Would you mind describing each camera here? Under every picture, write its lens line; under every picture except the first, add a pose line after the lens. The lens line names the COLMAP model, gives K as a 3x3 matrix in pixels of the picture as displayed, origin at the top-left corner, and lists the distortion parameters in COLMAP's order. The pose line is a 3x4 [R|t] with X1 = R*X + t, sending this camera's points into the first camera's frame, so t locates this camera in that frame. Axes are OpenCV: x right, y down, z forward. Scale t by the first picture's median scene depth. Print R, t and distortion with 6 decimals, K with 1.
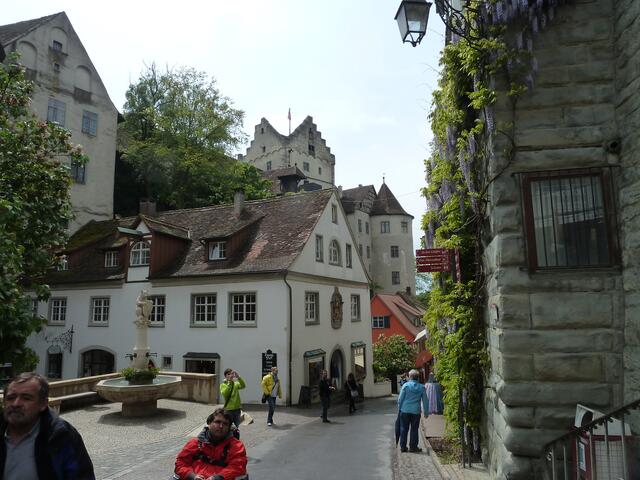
lens RADIAL K [[480.6, 0, 320.2], [0, 480.6, 240.0], [0, 0, 1]] dist [-0.032331, 0.007353]
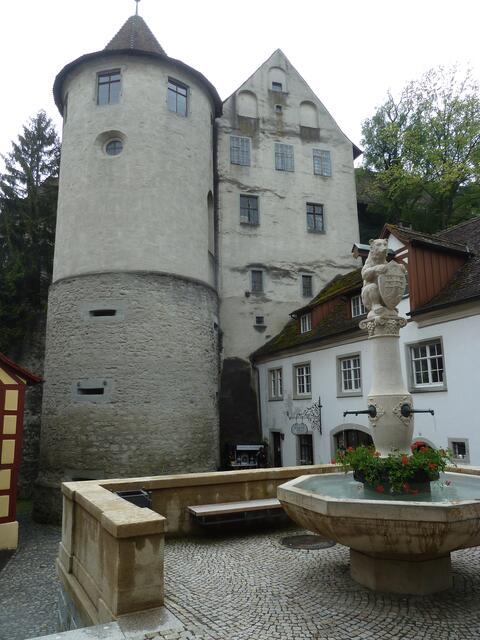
lens RADIAL K [[480.6, 0, 237.6], [0, 480.6, 321.5], [0, 0, 1]] dist [-0.032331, 0.007353]
pose [[0.754559, -0.122974, -0.644607, -0.111637], [0.104937, 0.992256, -0.066460, 0.093775], [0.647788, -0.017495, 0.761620, 0.330718]]
